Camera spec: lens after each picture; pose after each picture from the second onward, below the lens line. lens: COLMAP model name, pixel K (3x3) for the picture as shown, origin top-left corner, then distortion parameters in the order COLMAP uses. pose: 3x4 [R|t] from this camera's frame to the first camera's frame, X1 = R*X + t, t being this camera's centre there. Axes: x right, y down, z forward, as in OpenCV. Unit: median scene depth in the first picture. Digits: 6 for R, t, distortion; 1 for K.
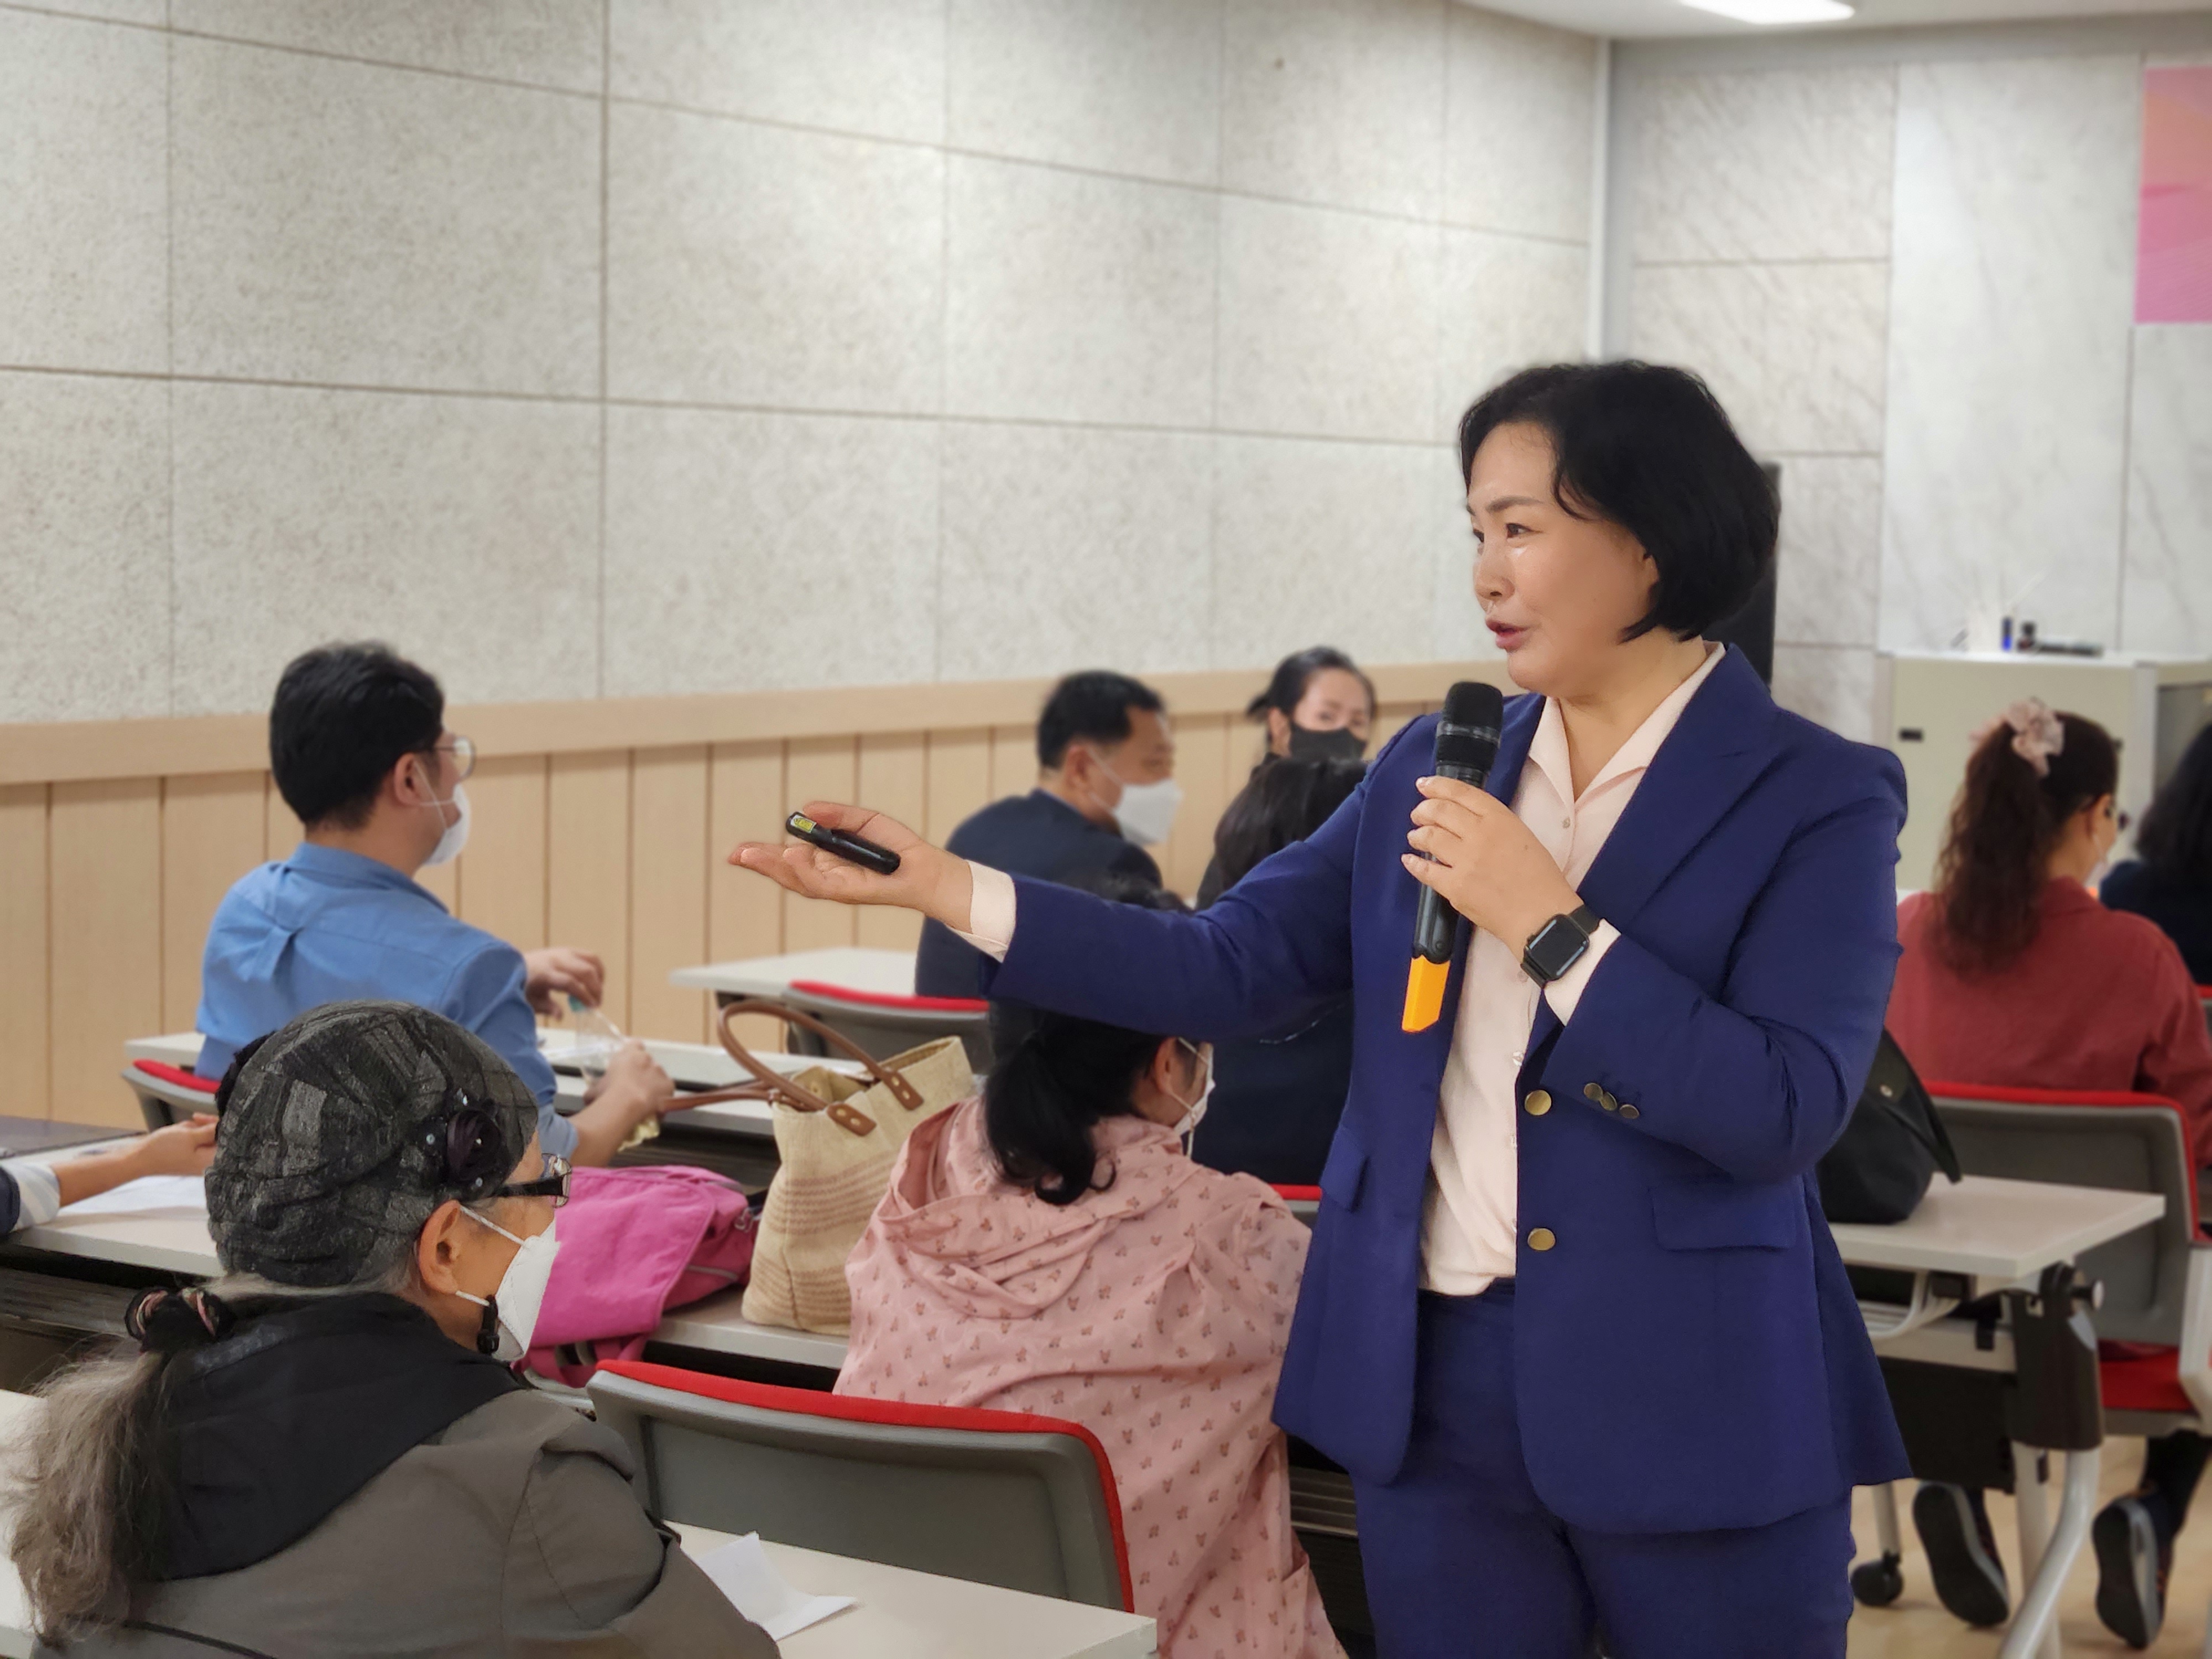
lens RADIAL K [[4334.9, 0, 1062.6], [0, 4334.9, 869.6], [0, 0, 1]] dist [0.086925, 0.000000]
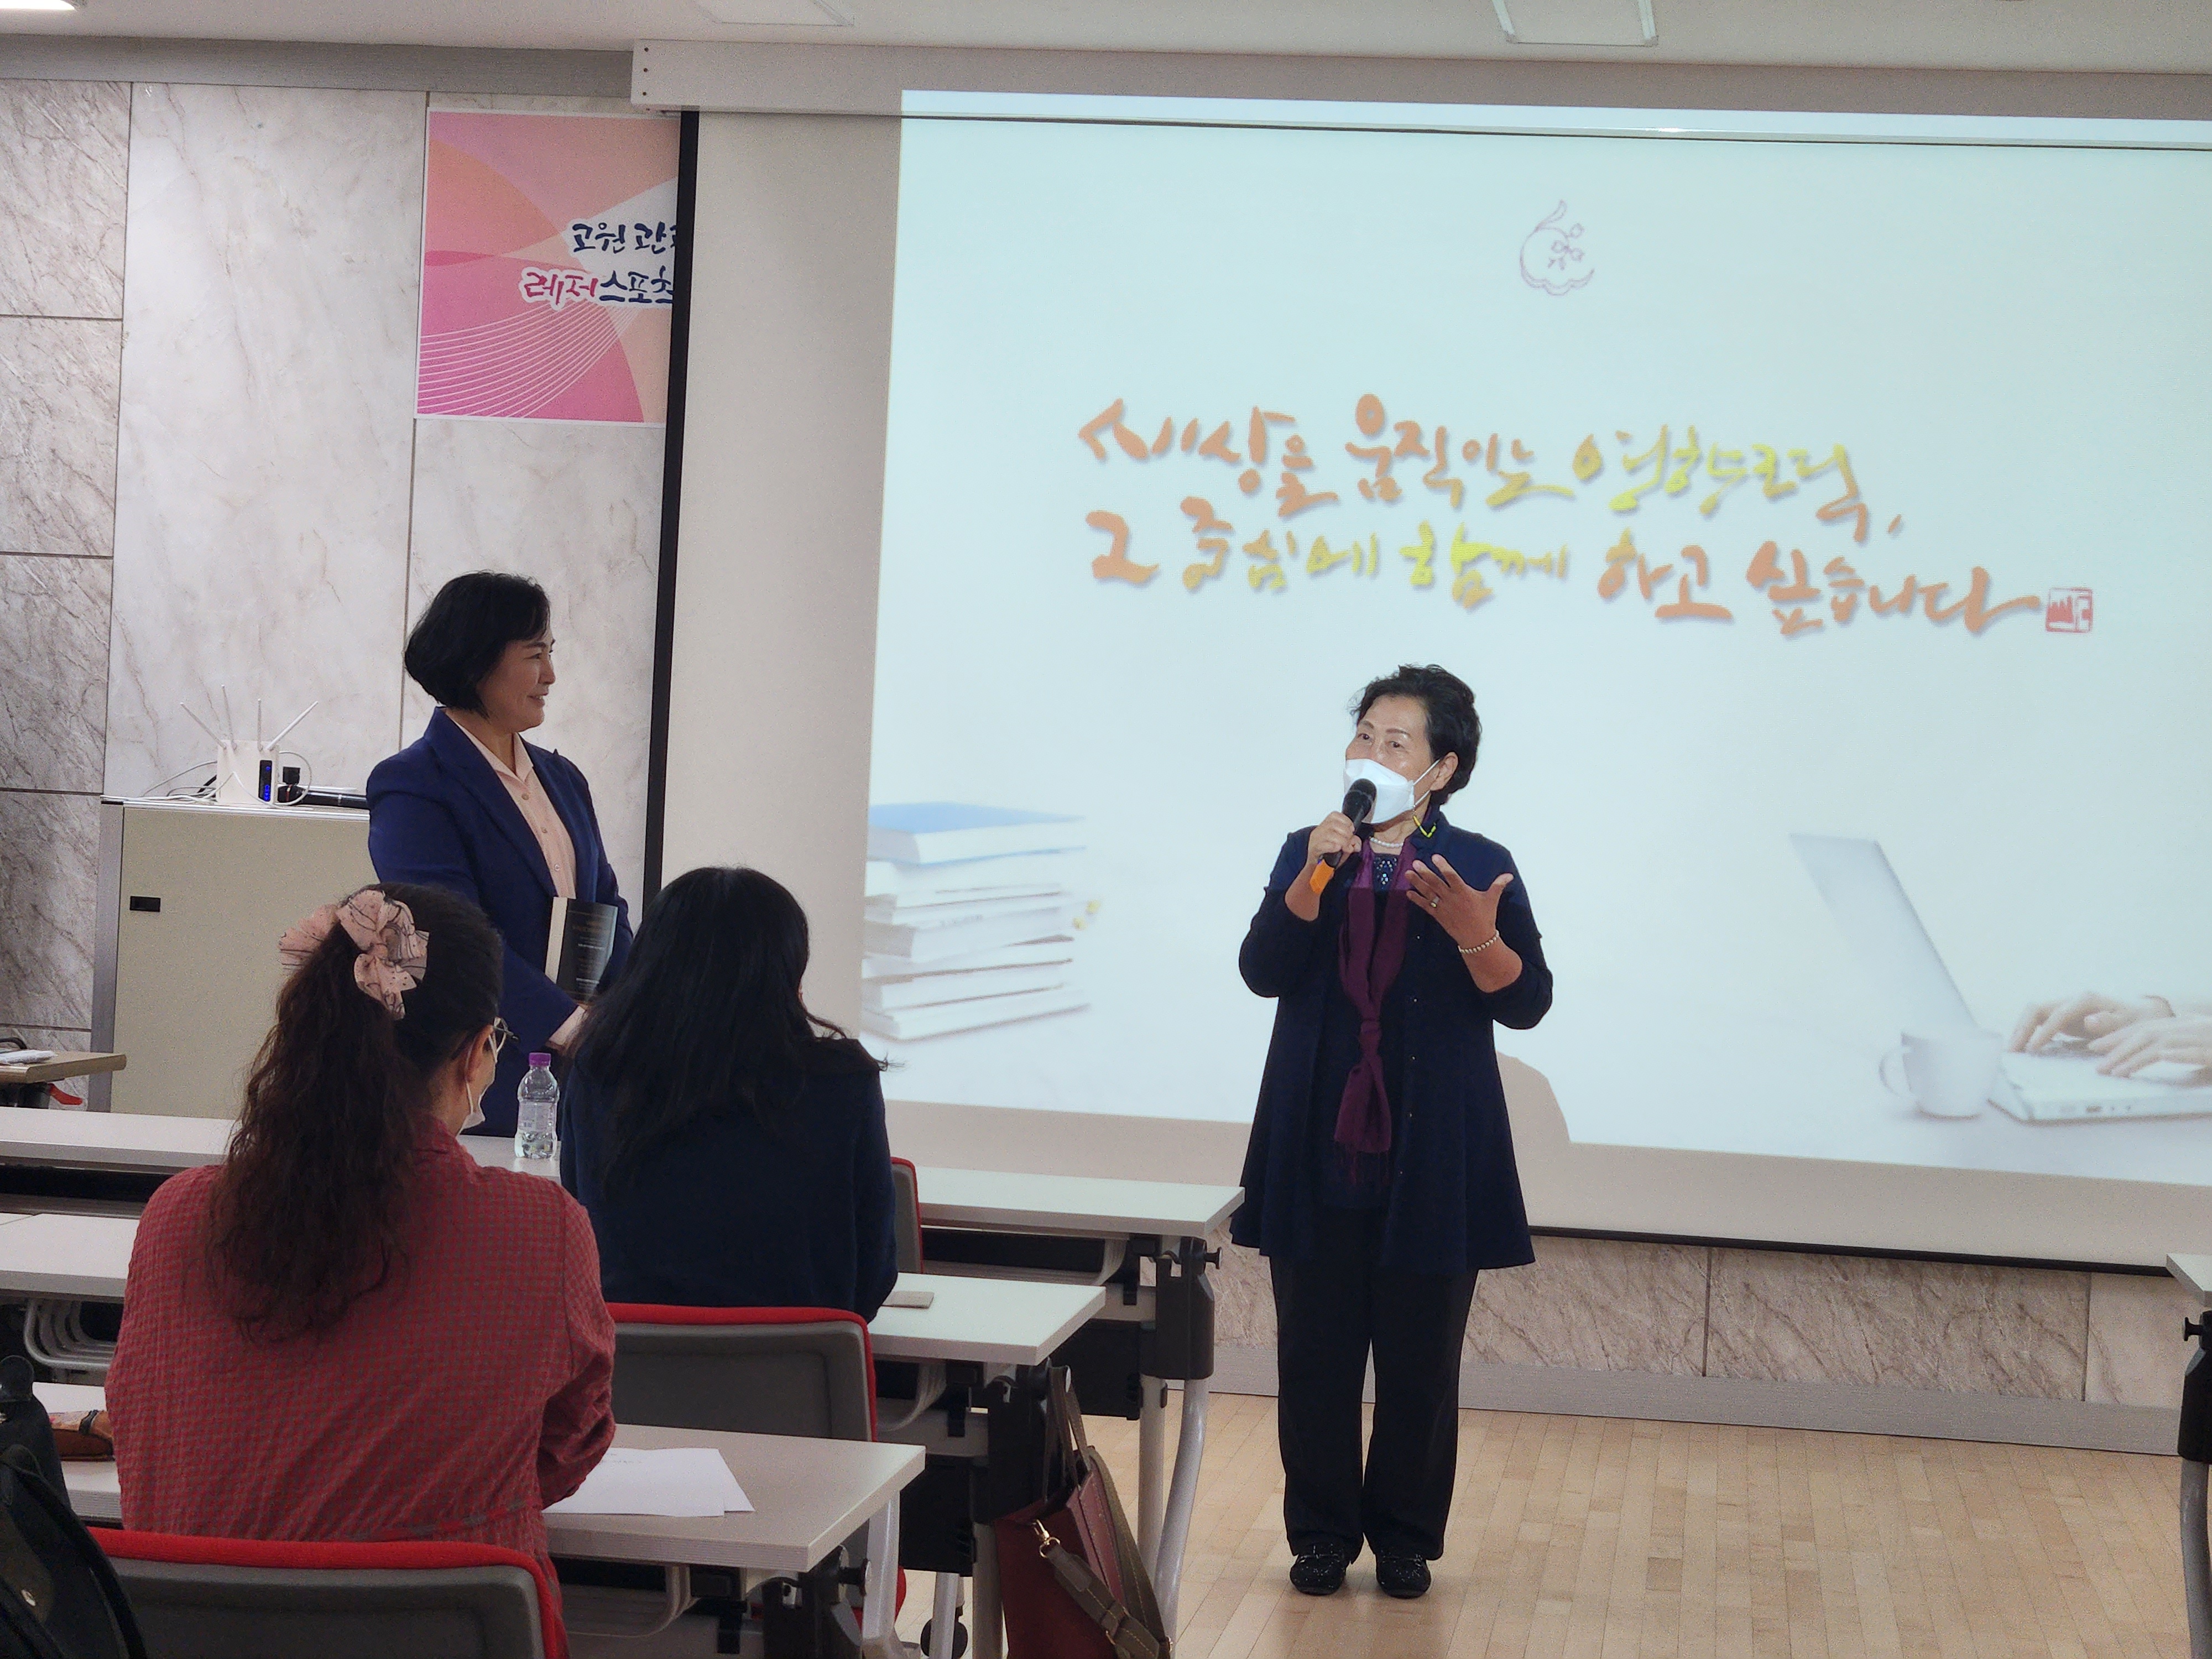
lens RADIAL K [[4334.9, 0, 1109.1], [0, 4334.9, 793.1], [0, 0, 1]] dist [0.086925, 0.000000]
pose [[0.917519, 0.019830, 0.397197, 0.037901], [0.001934, 0.998522, -0.054317, -0.007195], [-0.397687, 0.050604, 0.916125, 0.188270]]
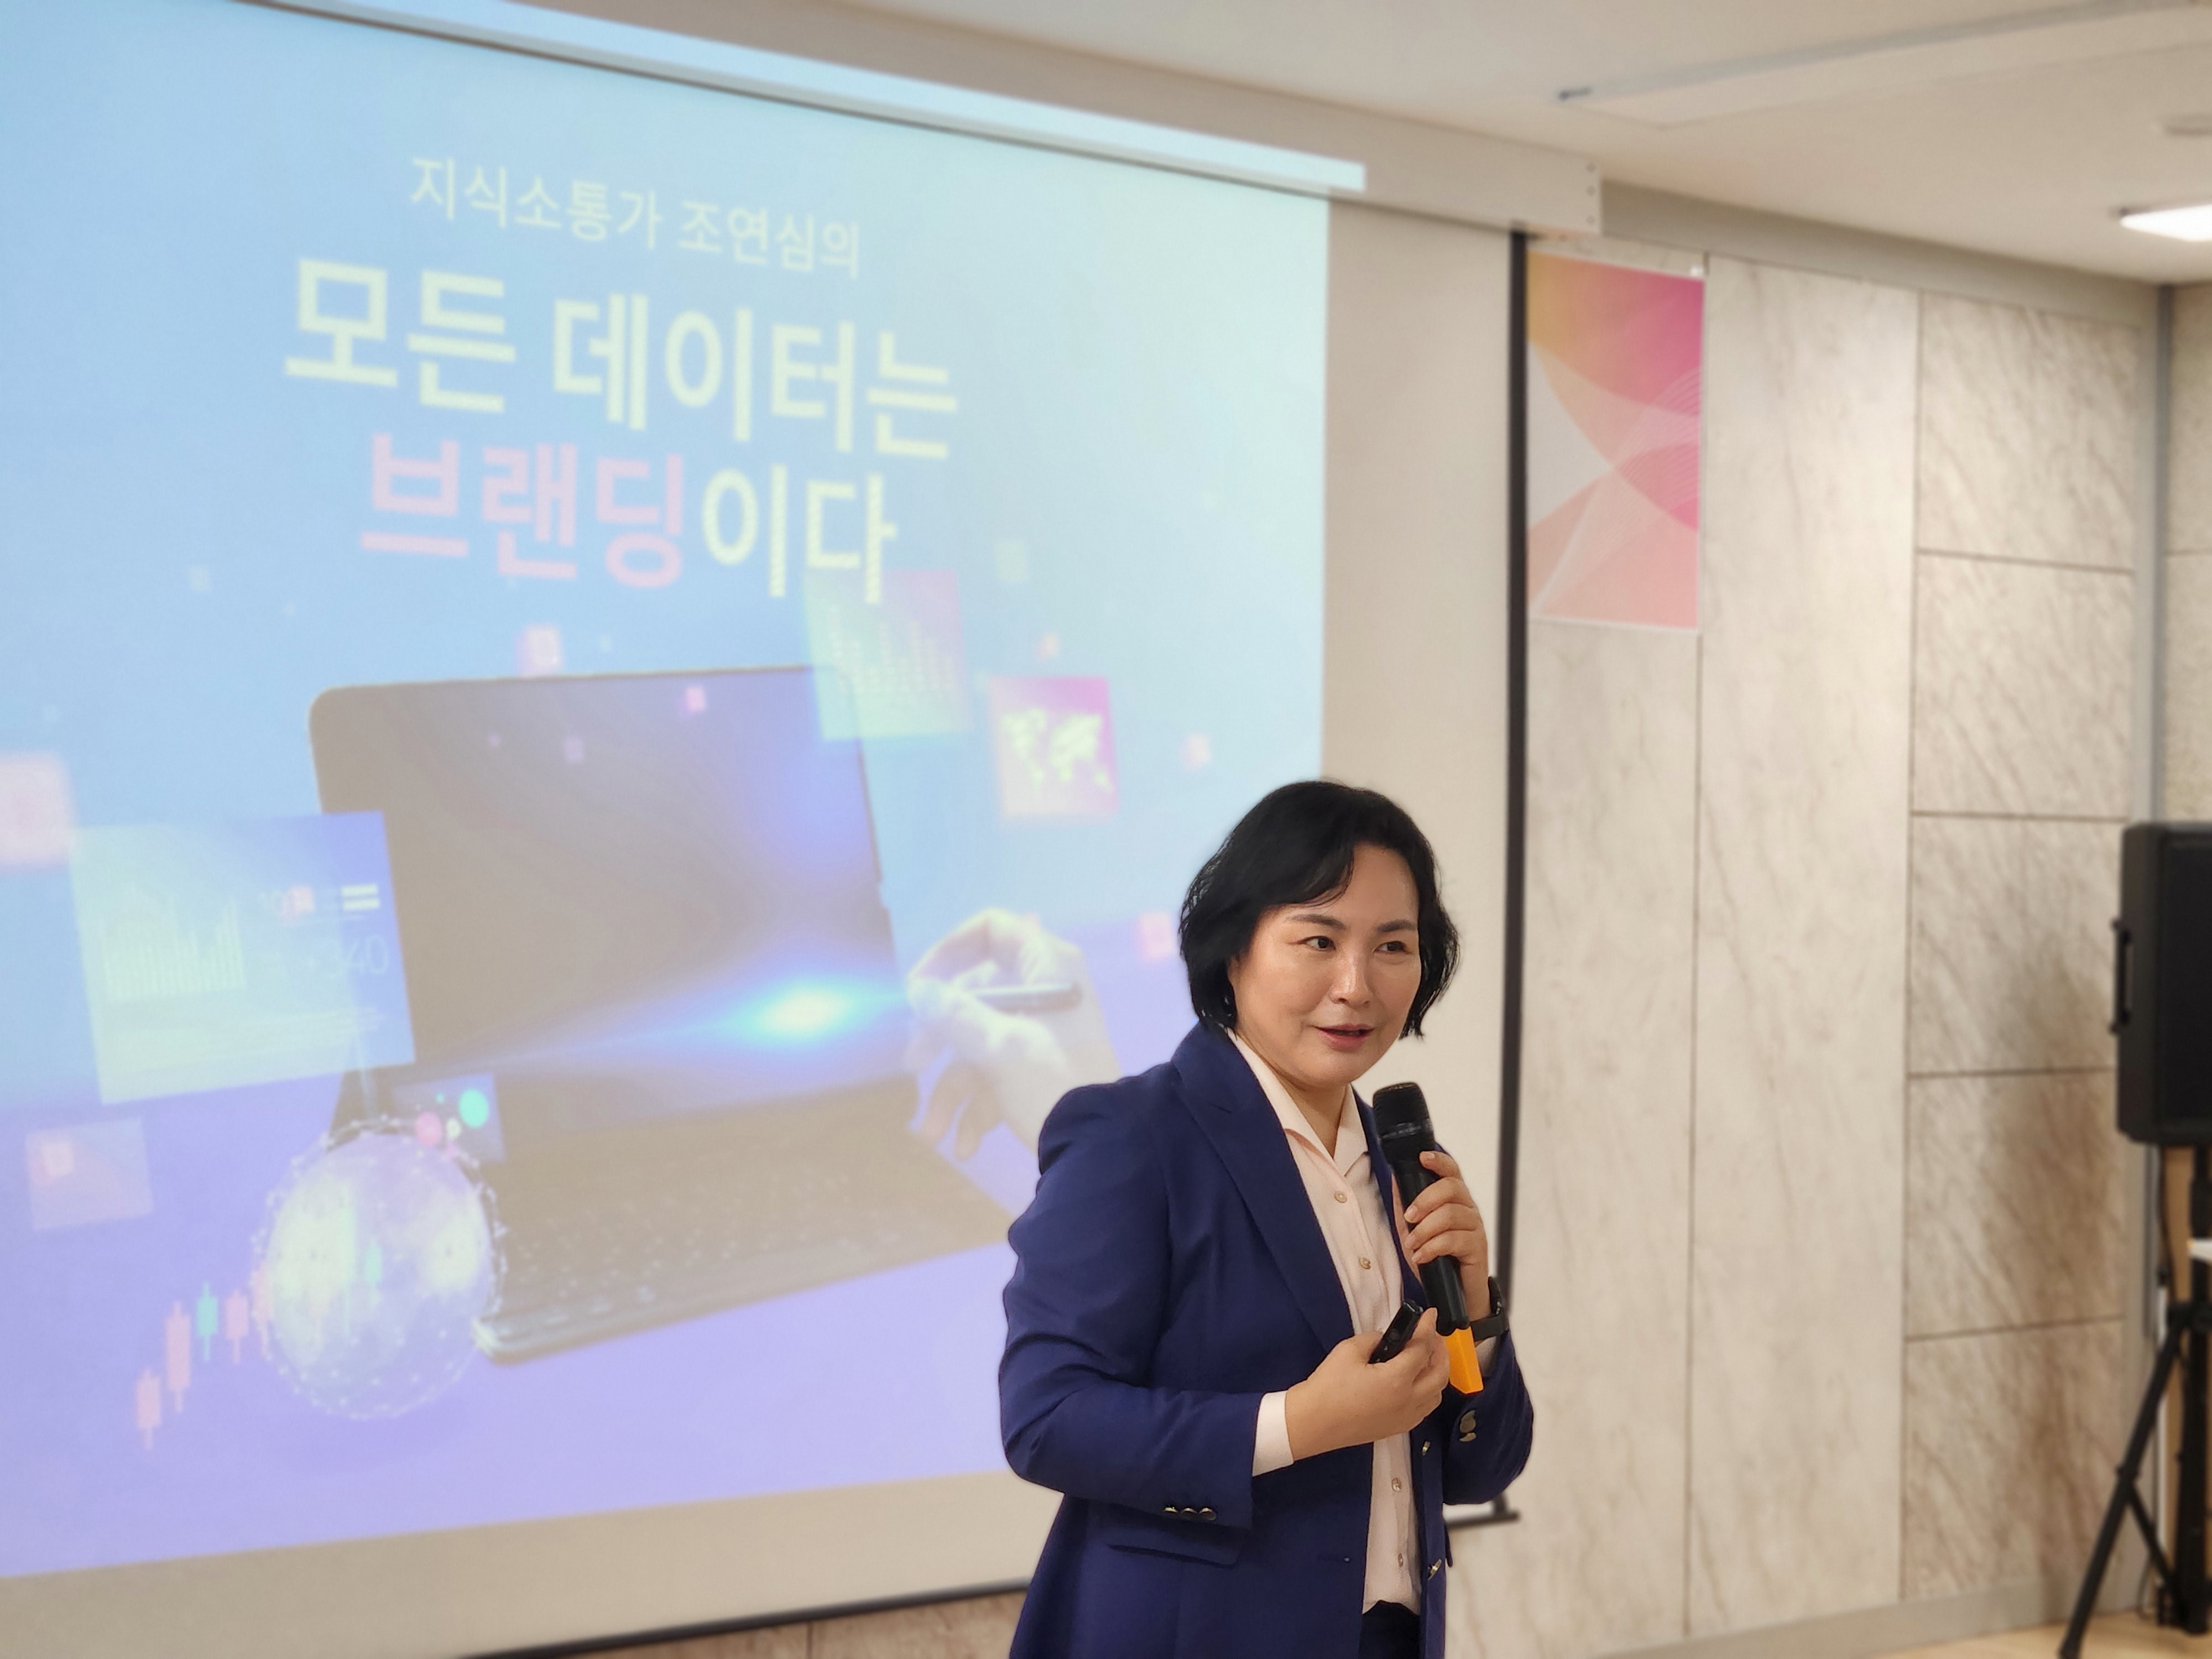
lens RADIAL K [[4334.9, 0, 1113.7], [0, 4334.9, 834.4], [0, 0, 1]] dist [0.086925, 0.000000]
pose [[0.231015, -0.003116, 0.972945, -0.098481], [0.068660, 0.997554, -0.013108, -0.060528], [-0.970524, 0.069830, 0.230664, 0.686067]]
